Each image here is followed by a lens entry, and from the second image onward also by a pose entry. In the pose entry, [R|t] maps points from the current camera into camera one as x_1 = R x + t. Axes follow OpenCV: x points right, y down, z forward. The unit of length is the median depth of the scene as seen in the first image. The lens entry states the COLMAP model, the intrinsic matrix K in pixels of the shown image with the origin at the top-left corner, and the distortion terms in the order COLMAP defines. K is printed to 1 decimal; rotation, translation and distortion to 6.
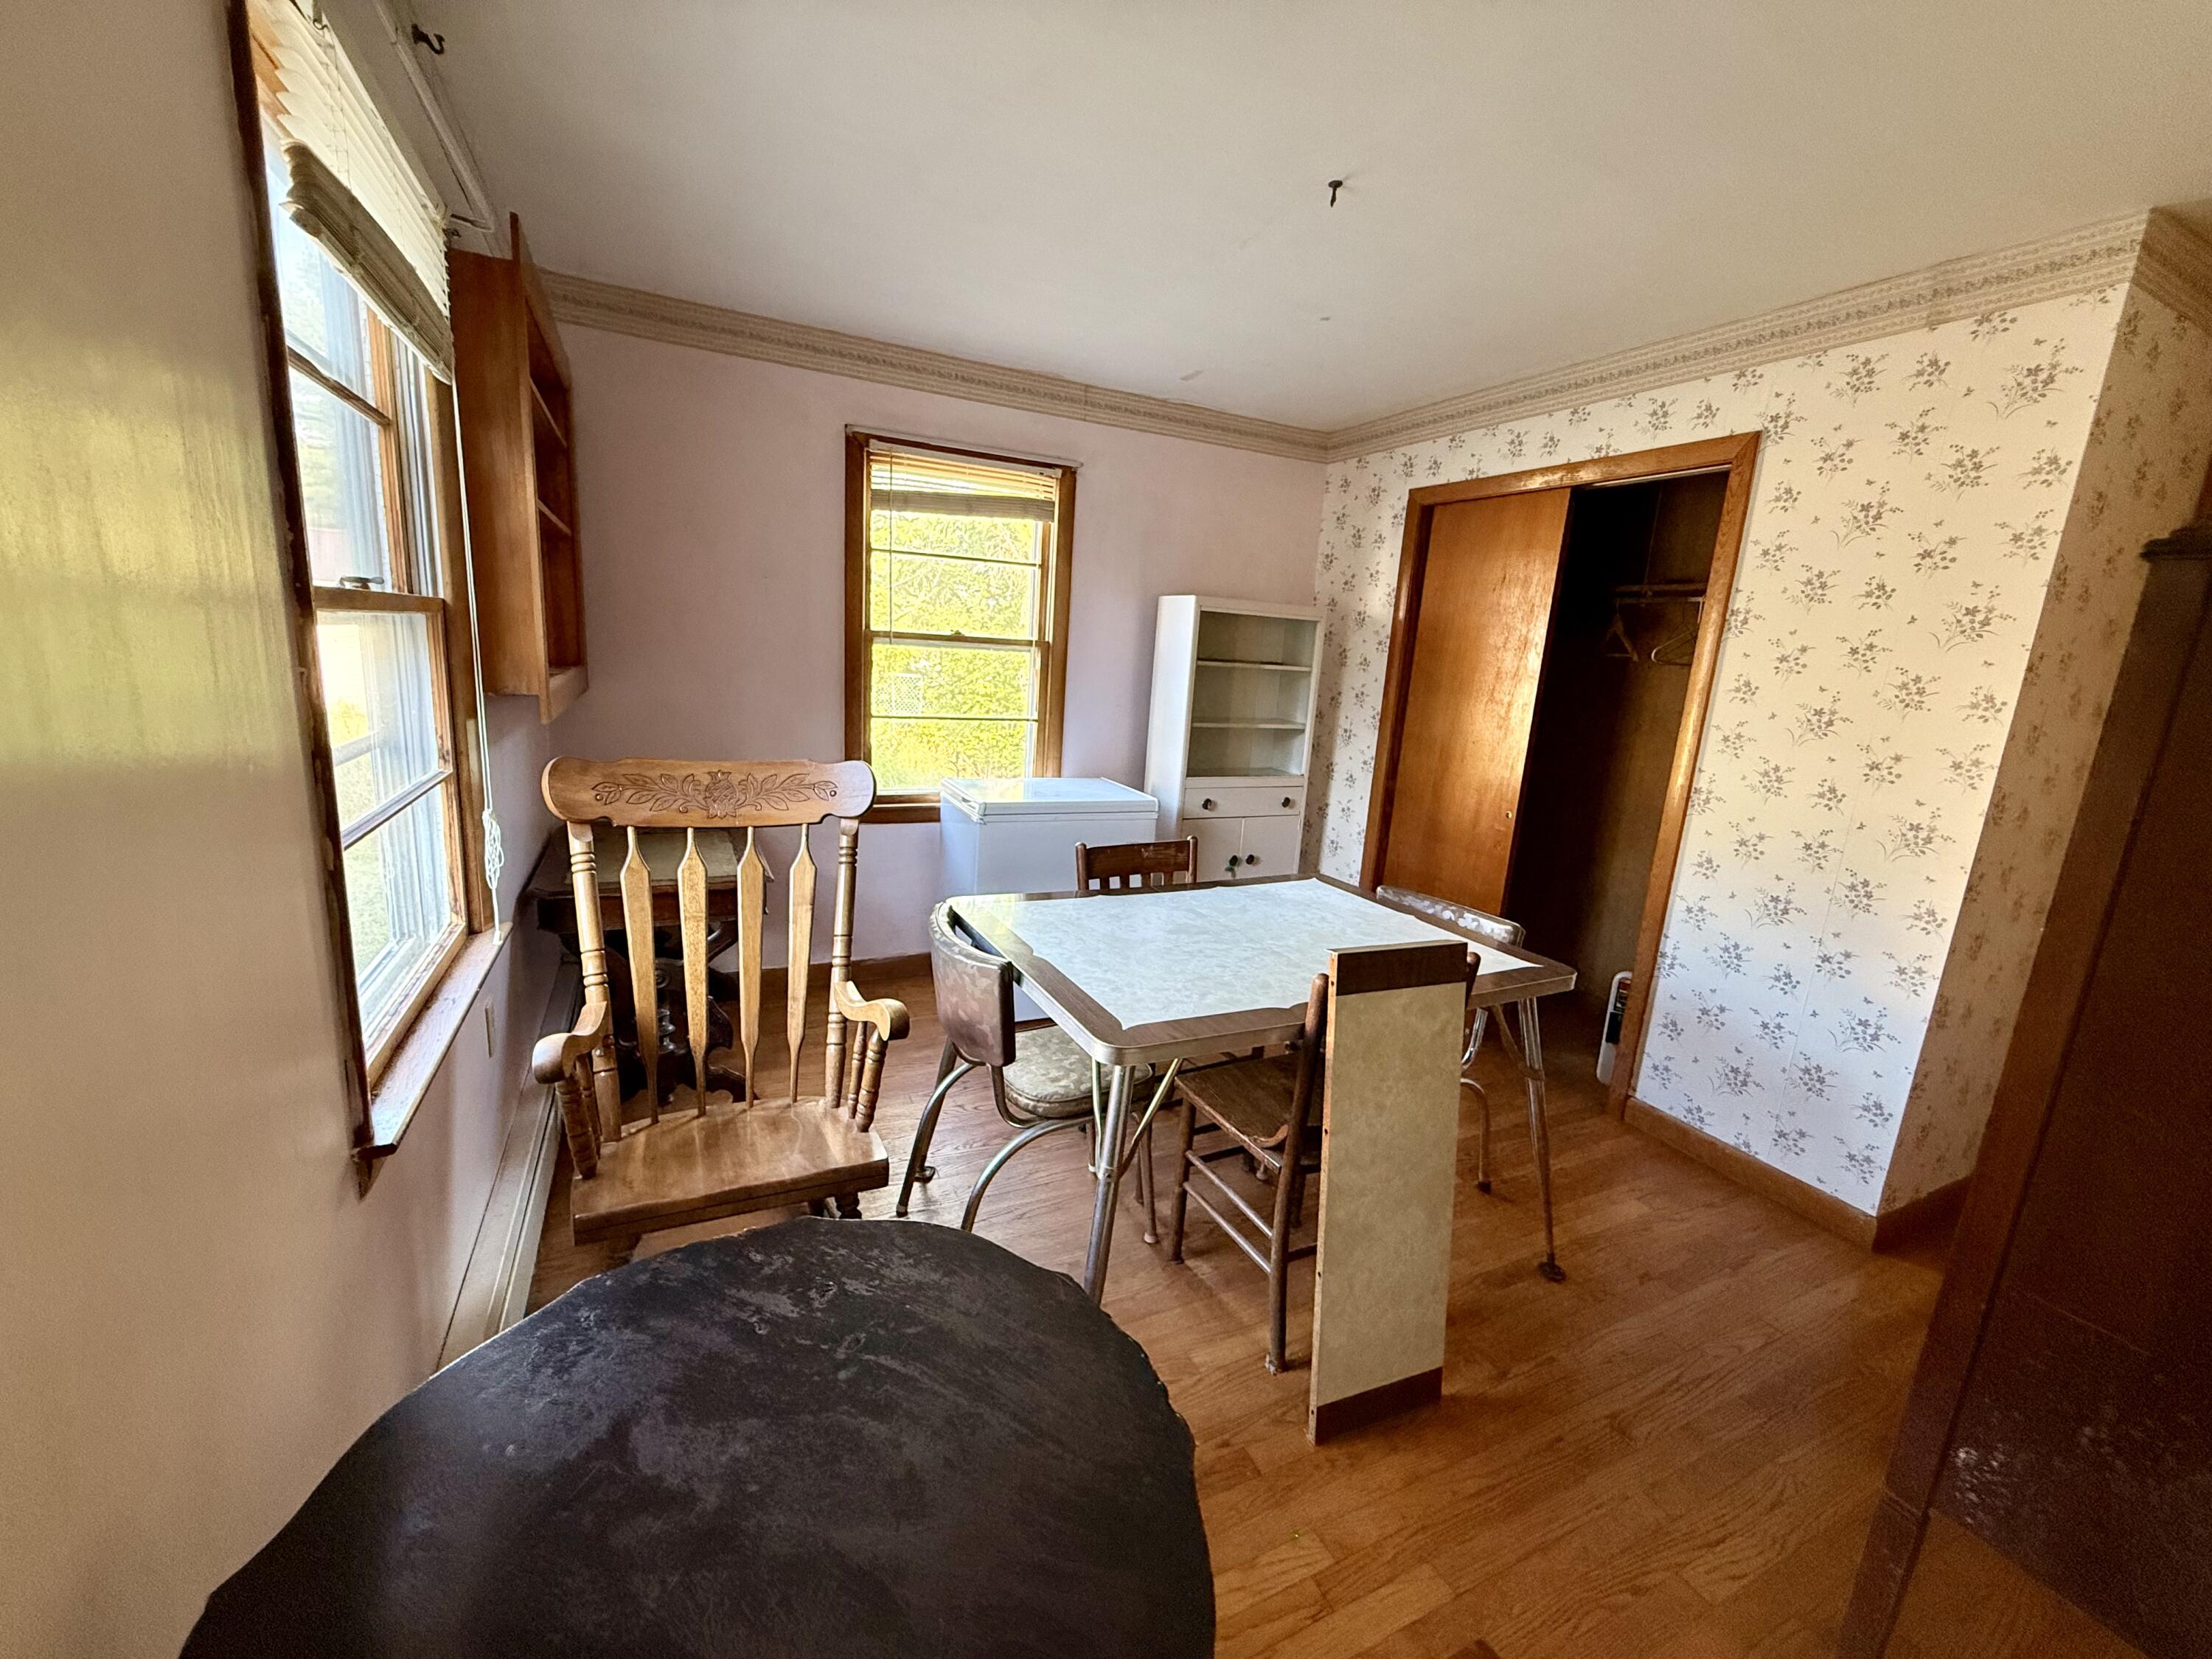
lens RADIAL K [[881.9, 0, 1103.6], [0, 881.9, 827.6], [0, 0, 1]] dist [0.000283, 0.000009]
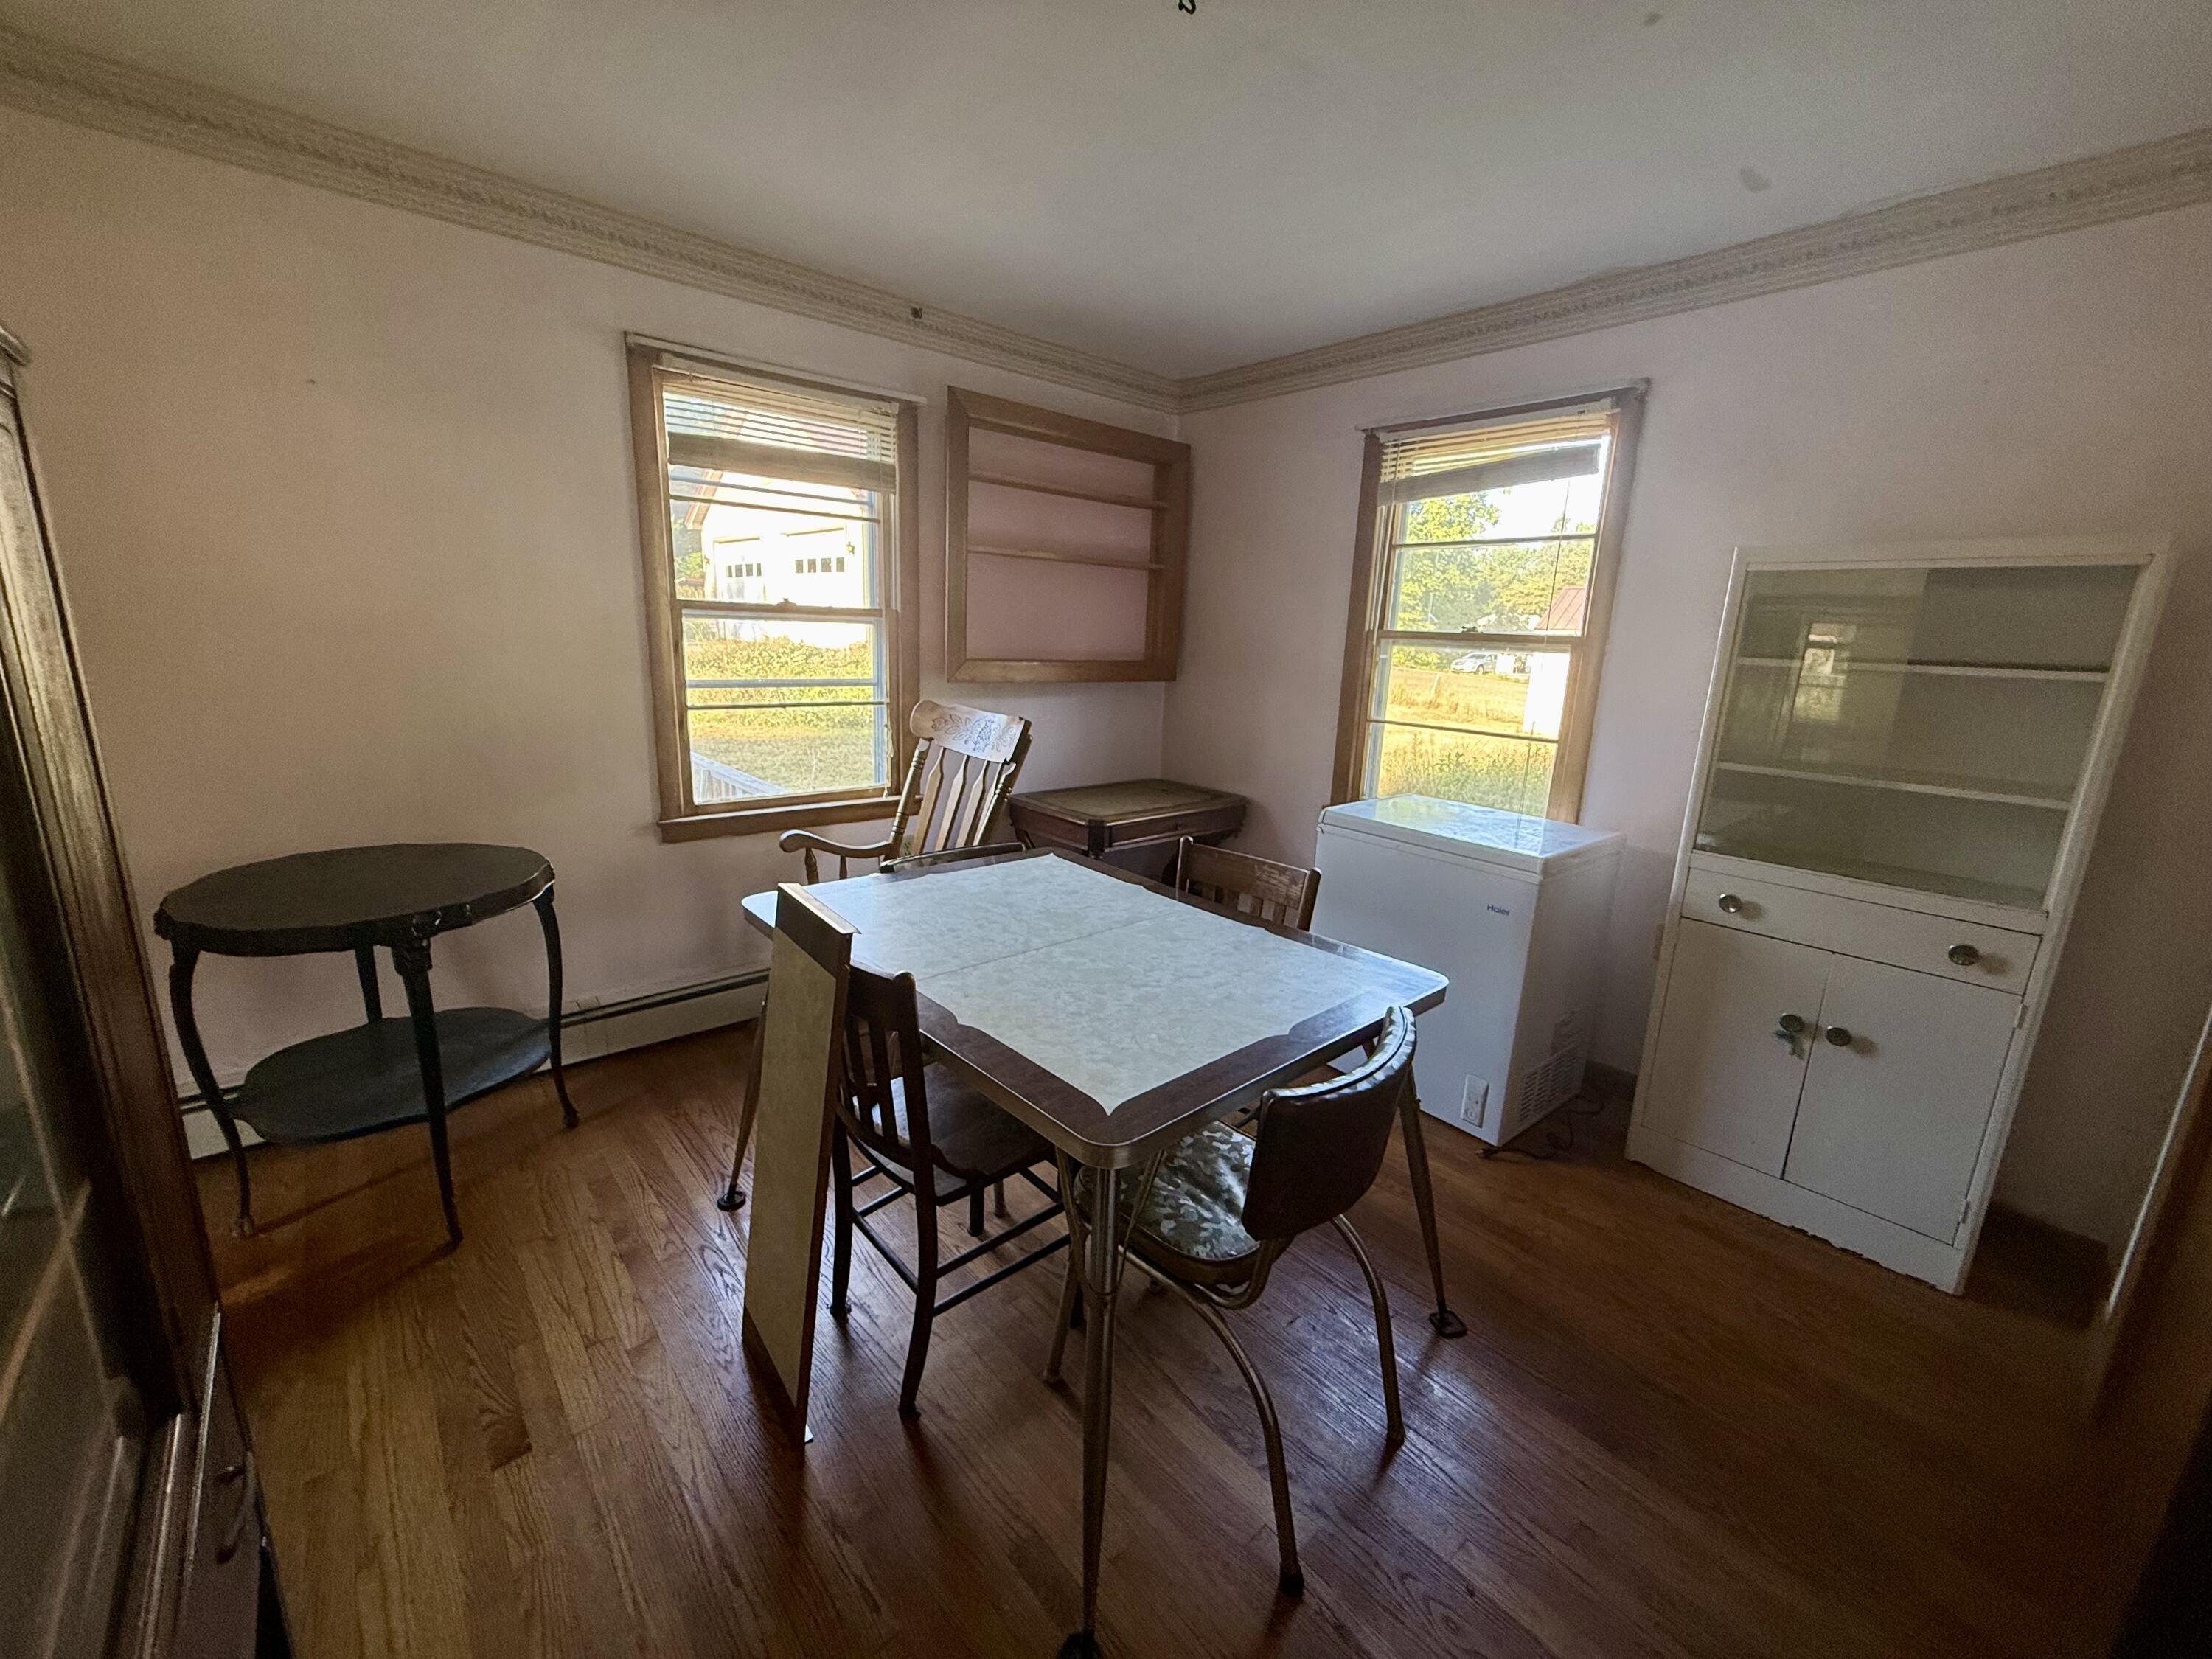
lens RADIAL K [[881.9, 0, 1103.6], [0, 881.9, 827.6], [0, 0, 1]] dist [0.000283, 0.000009]
pose [[0.256241, 0.160904, -0.953127, 0.642462], [-0.214659, 0.970899, 0.106195, -0.055155], [0.942477, 0.177386, 0.283323, 0.503460]]
